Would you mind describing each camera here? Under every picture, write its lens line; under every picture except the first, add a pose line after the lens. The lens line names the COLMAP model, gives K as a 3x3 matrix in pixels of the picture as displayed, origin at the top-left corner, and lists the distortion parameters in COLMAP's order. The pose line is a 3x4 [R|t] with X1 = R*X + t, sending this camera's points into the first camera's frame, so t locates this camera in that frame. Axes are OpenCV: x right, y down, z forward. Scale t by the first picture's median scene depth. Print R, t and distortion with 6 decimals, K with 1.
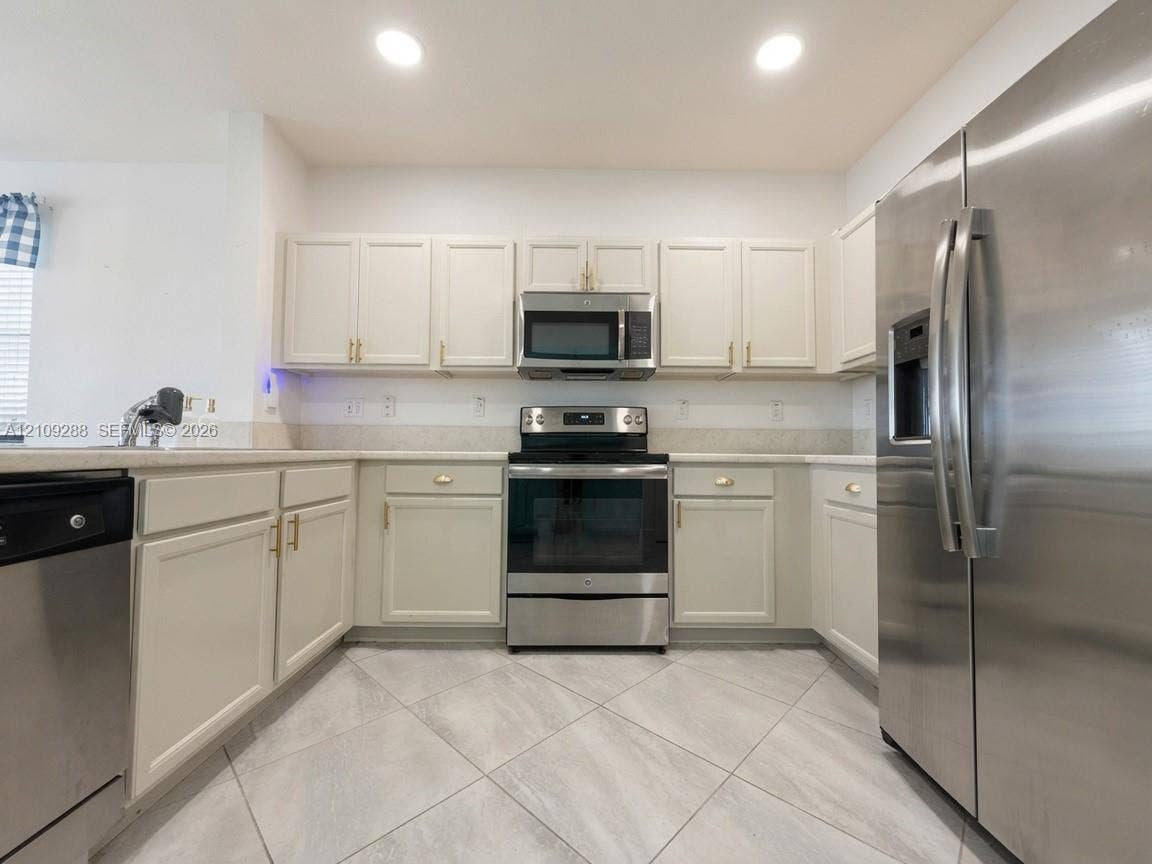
lens RADIAL K [[460.5, 0, 579.1], [0, 460.5, 435.2], [0, 0, 1]] dist [-0.001653, 0.000236]
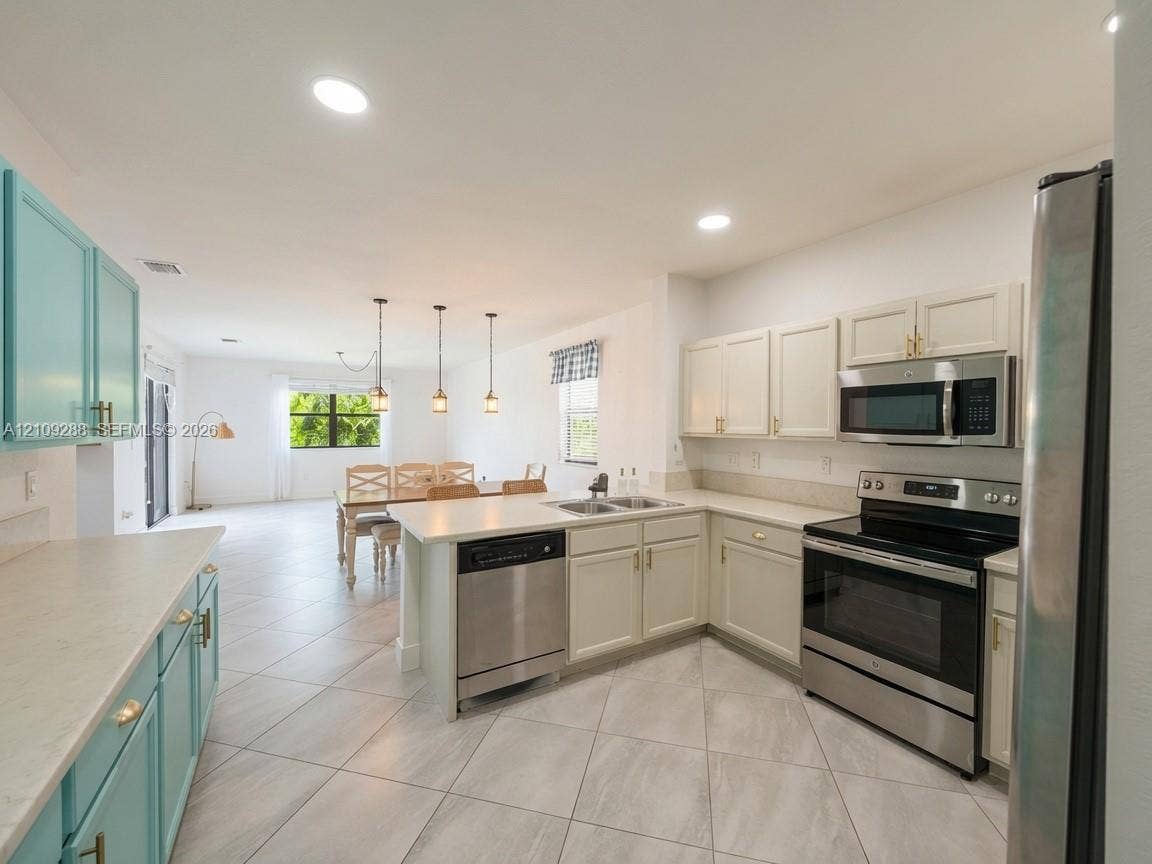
lens RADIAL K [[460.5, 0, 568.4], [0, 460.5, 436.3], [0, 0, 1]] dist [-0.001653, 0.000236]
pose [[0.493617, 0.014816, -0.869553, 0.556561], [0.028765, 0.999030, 0.033351, -0.238762], [0.869204, -0.041476, 0.492712, -0.080328]]
